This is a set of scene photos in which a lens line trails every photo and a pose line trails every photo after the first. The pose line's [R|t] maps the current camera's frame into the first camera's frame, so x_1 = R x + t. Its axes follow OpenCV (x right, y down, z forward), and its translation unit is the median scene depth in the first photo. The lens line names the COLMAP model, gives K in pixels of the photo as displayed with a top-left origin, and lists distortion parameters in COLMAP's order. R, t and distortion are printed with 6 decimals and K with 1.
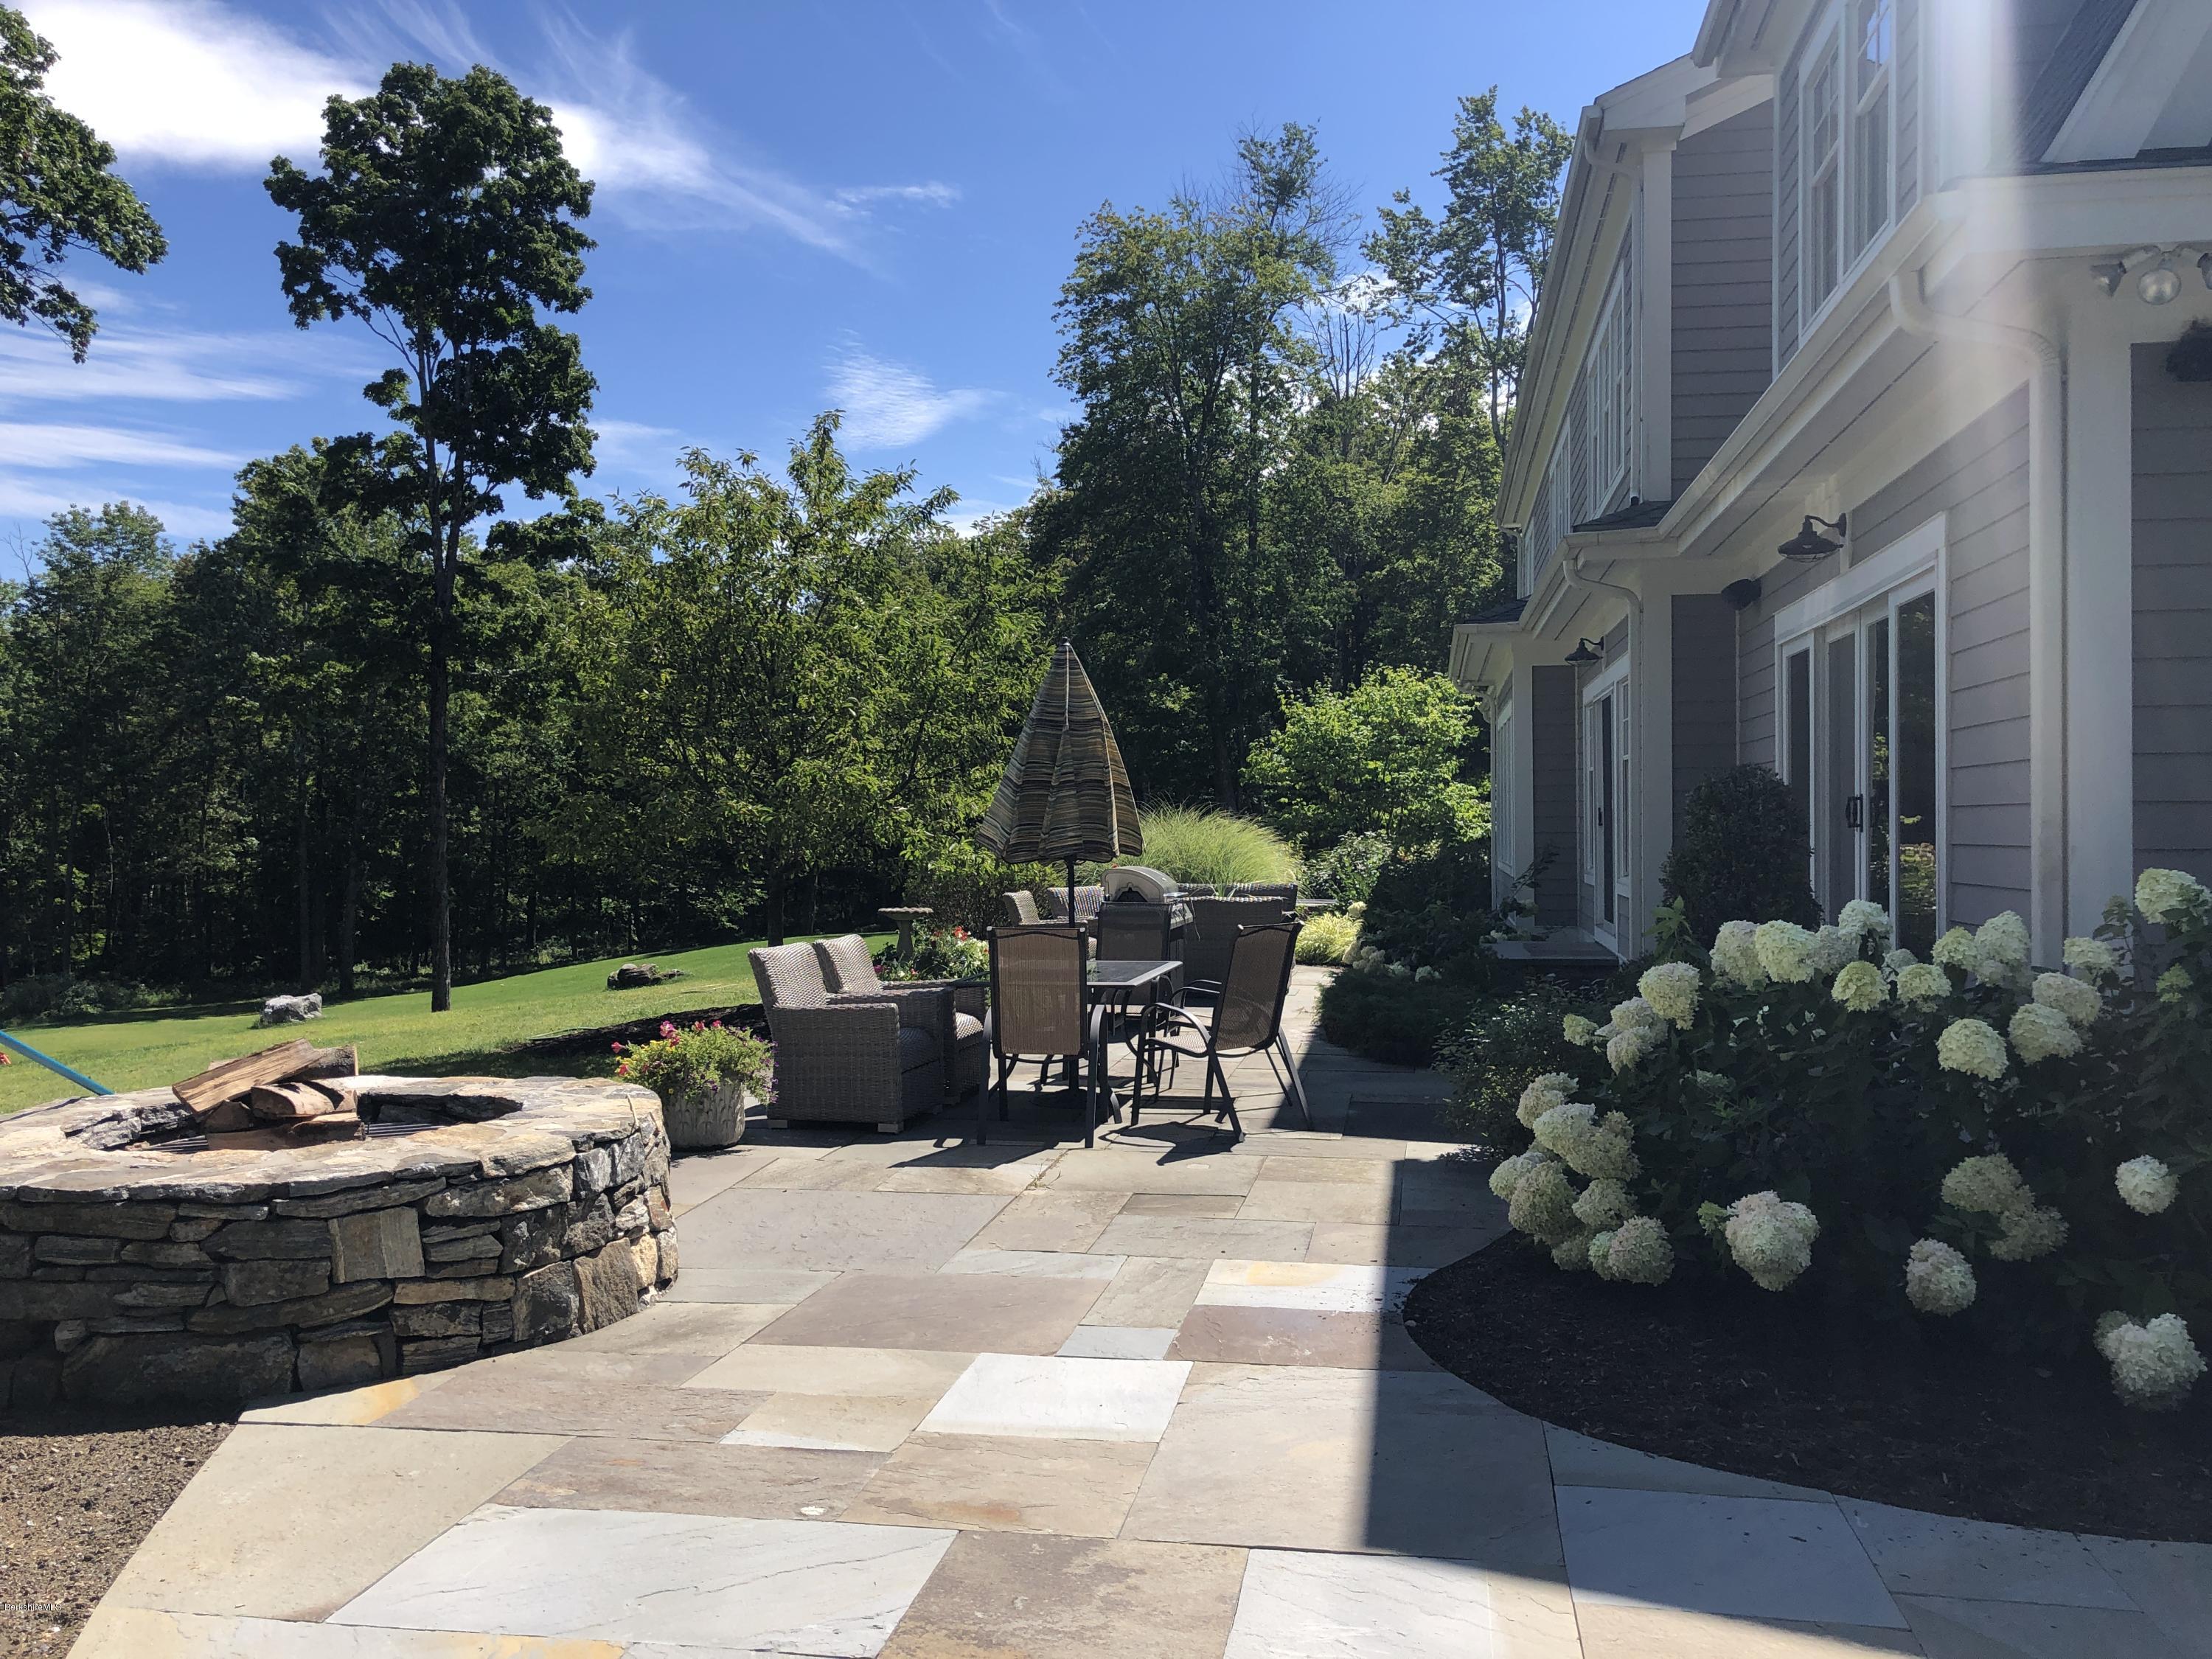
lens RADIAL K [[1819.1, 0, 1103.6], [0, 1819.1, 823.6], [0, 0, 1]] dist [0.011152, -0.023405]
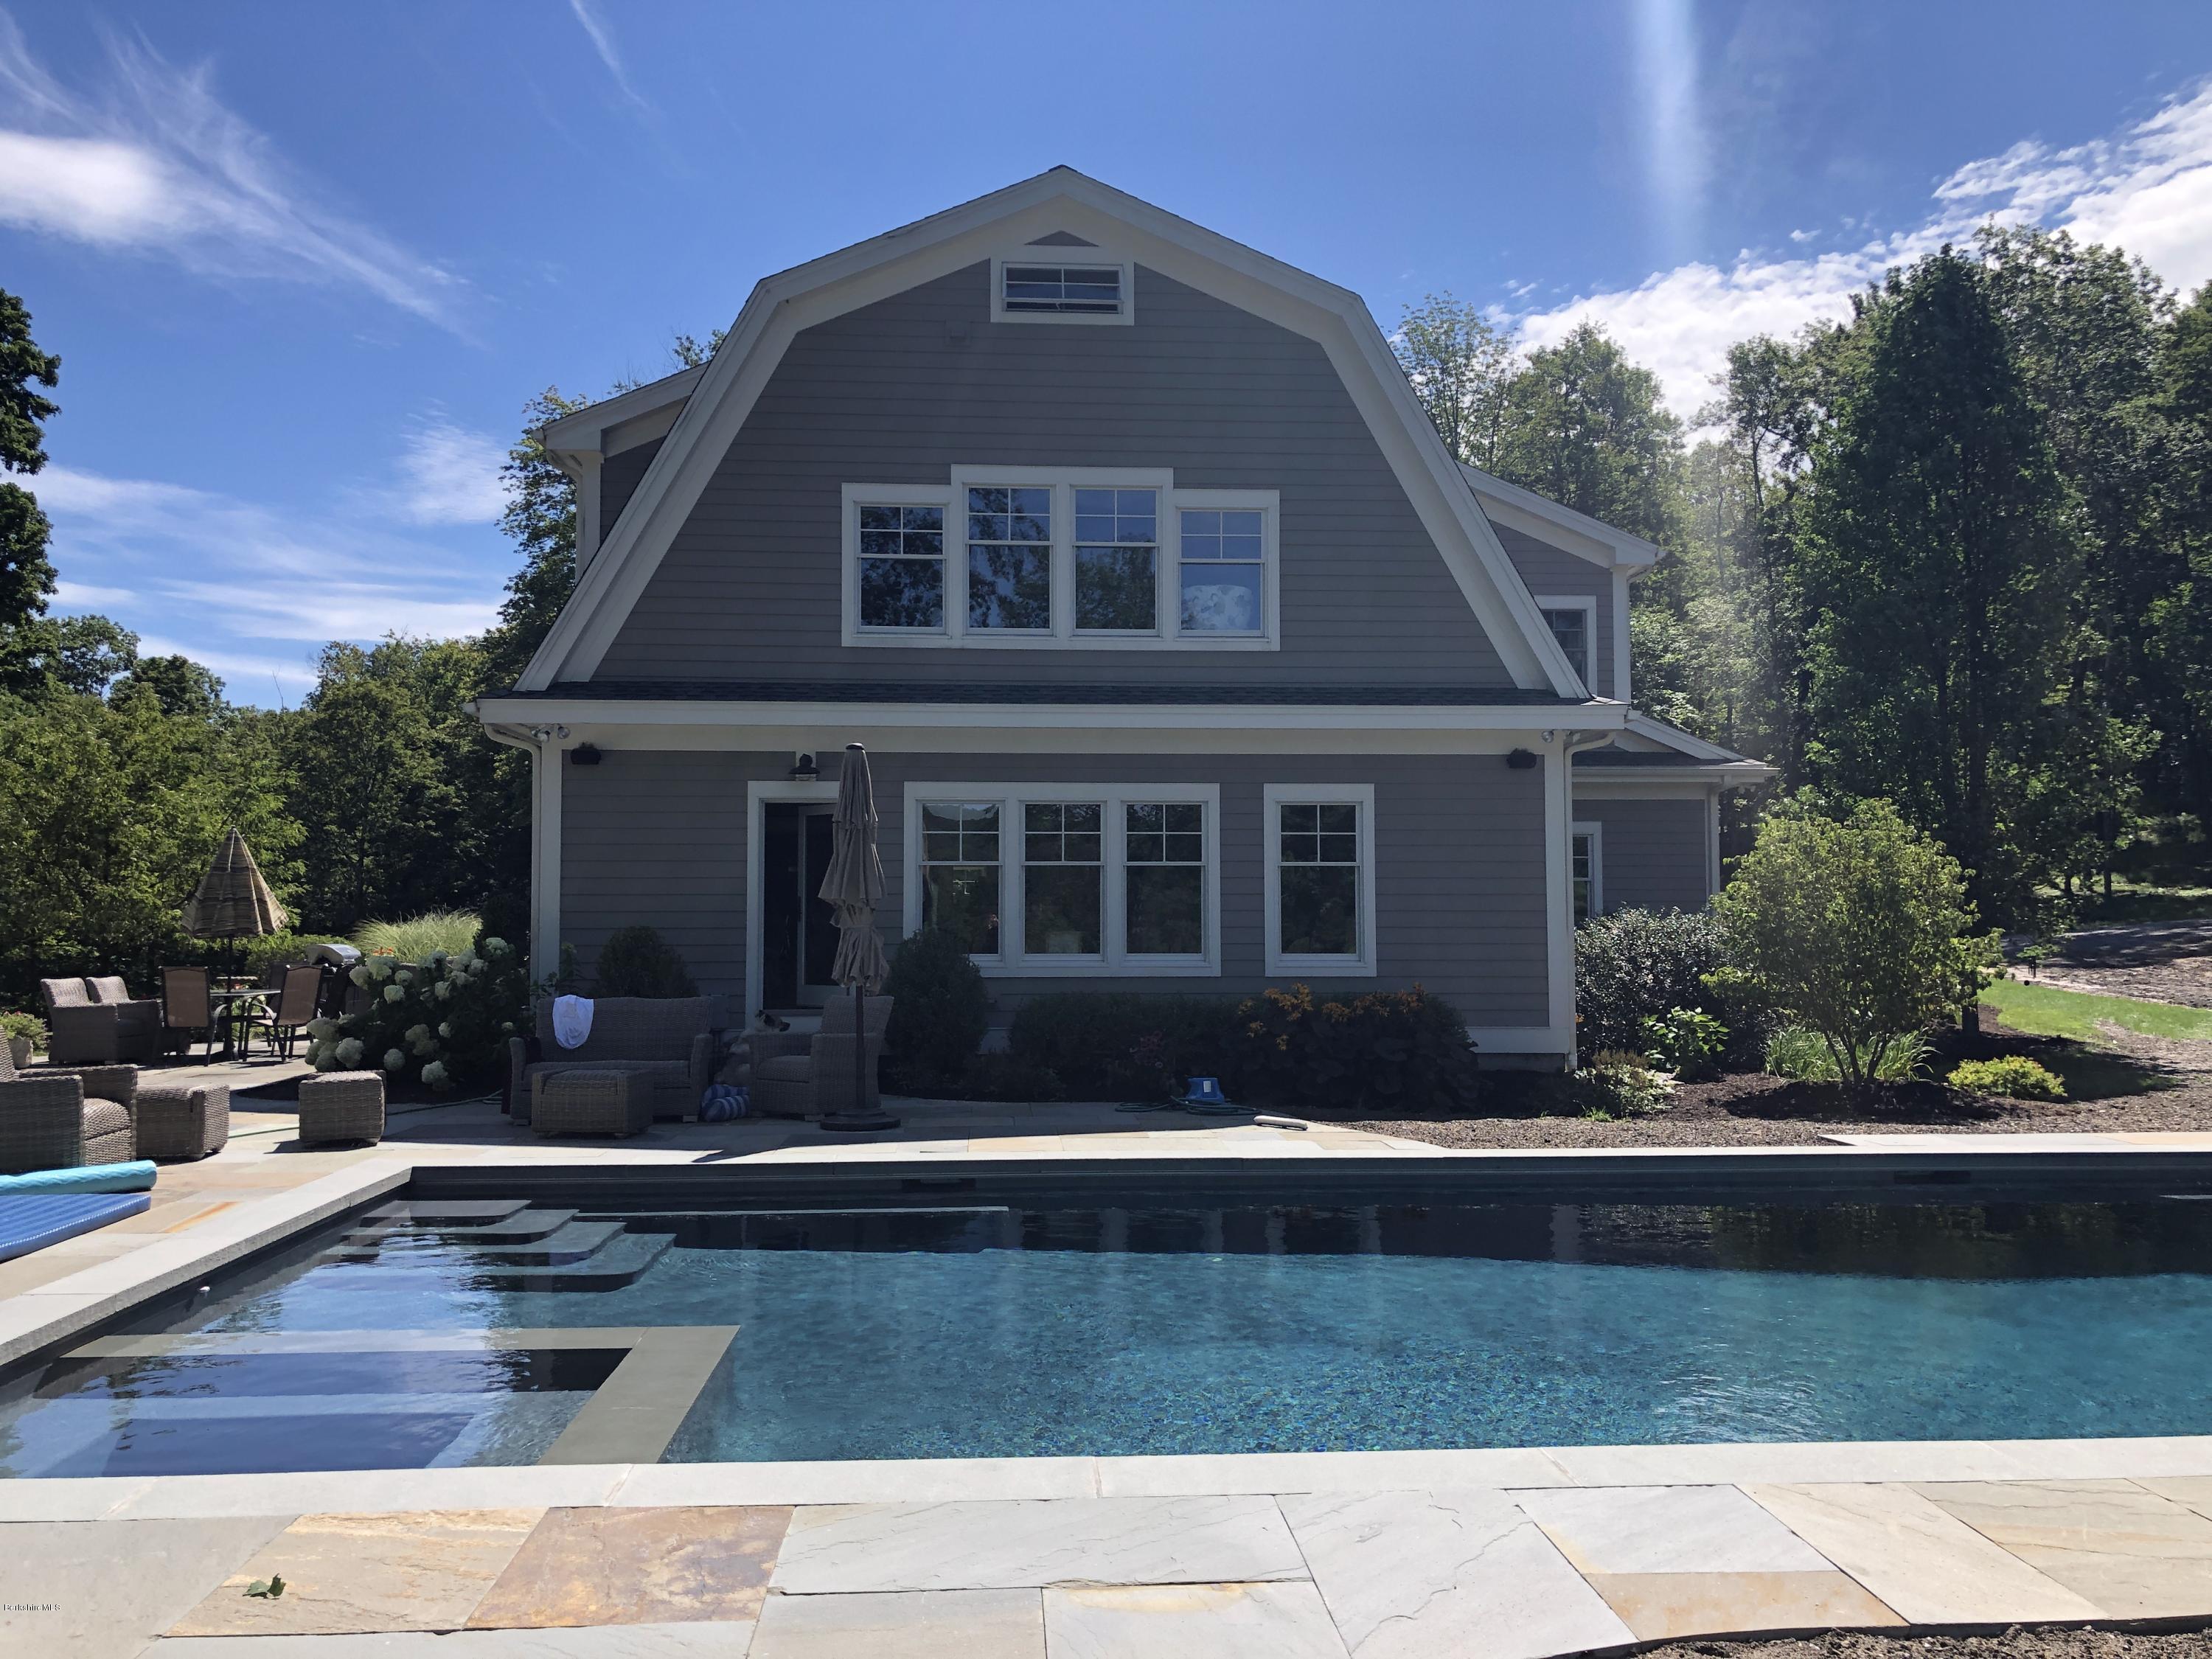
lens RADIAL K [[1819.1, 0, 1112.0], [0, 1819.1, 844.1], [0, 0, 1]] dist [0.011152, -0.023405]
pose [[0.977199, 0.014563, 0.211824, 0.111091], [-0.007416, 0.999377, -0.034494, -0.005319], [-0.212195, 0.032137, 0.976699, -0.221829]]
